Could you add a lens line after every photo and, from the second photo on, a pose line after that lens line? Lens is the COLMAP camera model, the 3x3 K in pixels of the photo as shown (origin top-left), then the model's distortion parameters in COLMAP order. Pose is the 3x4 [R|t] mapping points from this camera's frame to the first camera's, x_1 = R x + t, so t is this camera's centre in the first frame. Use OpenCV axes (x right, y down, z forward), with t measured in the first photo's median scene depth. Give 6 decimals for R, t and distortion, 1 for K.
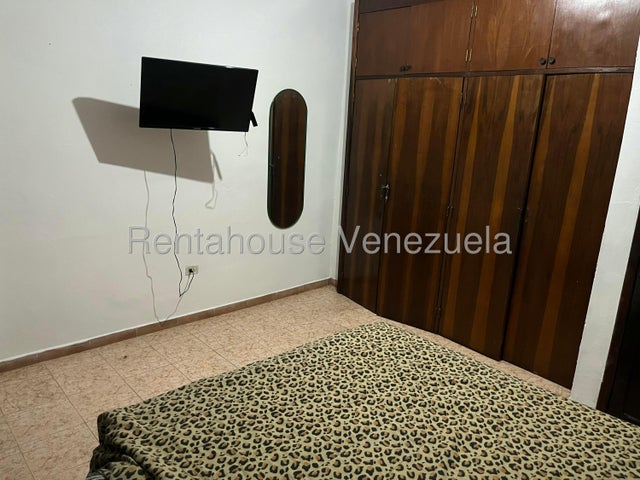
lens RADIAL K [[501.1, 0, 310.9], [0, 501.1, 240.9], [0, 0, 1]] dist [0.002374, -0.005117]
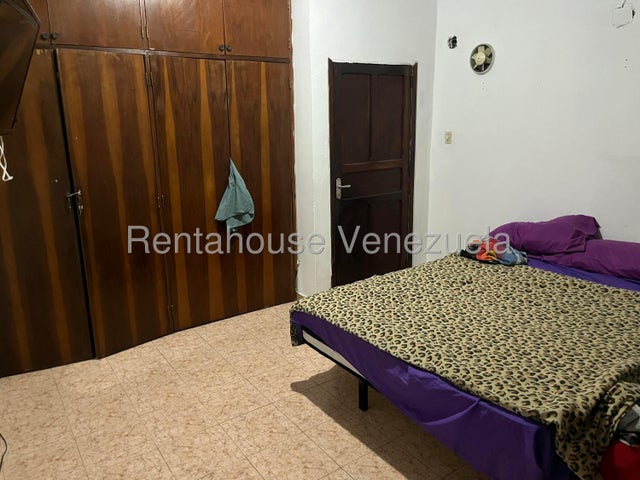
lens RADIAL K [[501.1, 0, 310.9], [0, 501.1, 240.9], [0, 0, 1]] dist [0.002374, -0.005117]
pose [[0.112360, -0.266186, 0.957351, -0.661831], [0.264863, 0.936618, 0.229336, -0.142358], [-0.957718, 0.227798, 0.175741, 0.644558]]
